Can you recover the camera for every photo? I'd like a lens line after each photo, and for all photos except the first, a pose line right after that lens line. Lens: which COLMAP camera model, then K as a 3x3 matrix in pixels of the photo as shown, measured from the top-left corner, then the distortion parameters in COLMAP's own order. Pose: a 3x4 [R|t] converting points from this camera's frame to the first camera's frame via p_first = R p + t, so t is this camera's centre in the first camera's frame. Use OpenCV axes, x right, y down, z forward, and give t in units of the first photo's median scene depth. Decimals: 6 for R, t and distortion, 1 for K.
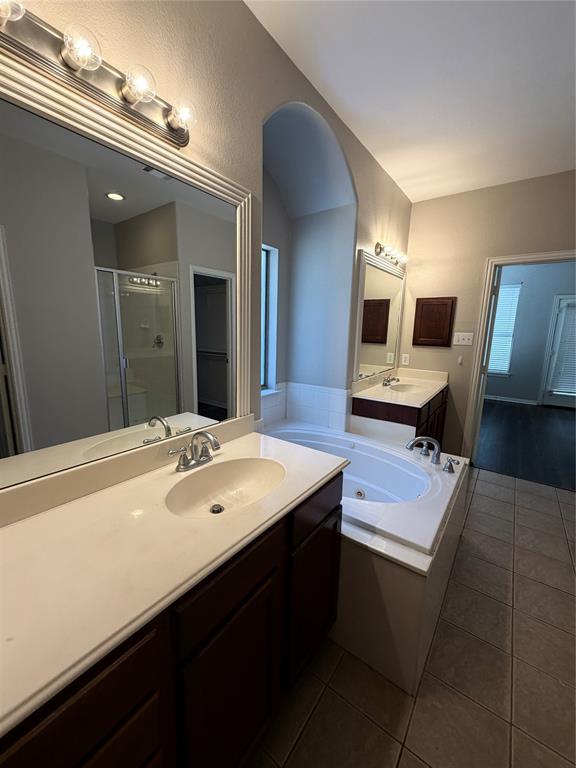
lens RADIAL K [[307.0, 0, 288.3], [0, 307.0, 382.6], [0, 0, 1]] dist [0.009631, 0.000496]
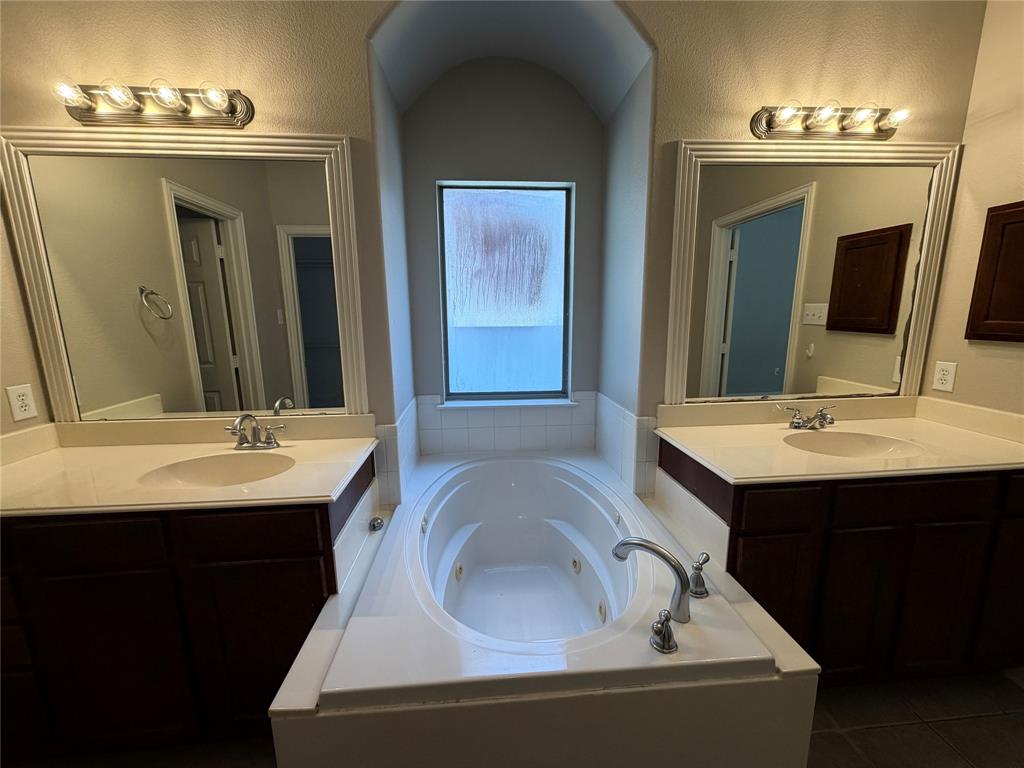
lens RADIAL K [[409.3, 0, 509.3], [0, 409.3, 384.4], [0, 0, 1]] dist [0.009631, 0.000496]
pose [[0.651729, 0.106886, -0.750882, 0.565605], [-0.110874, 0.992811, 0.045090, -0.038777], [0.750304, 0.053867, 0.658895, 0.354524]]
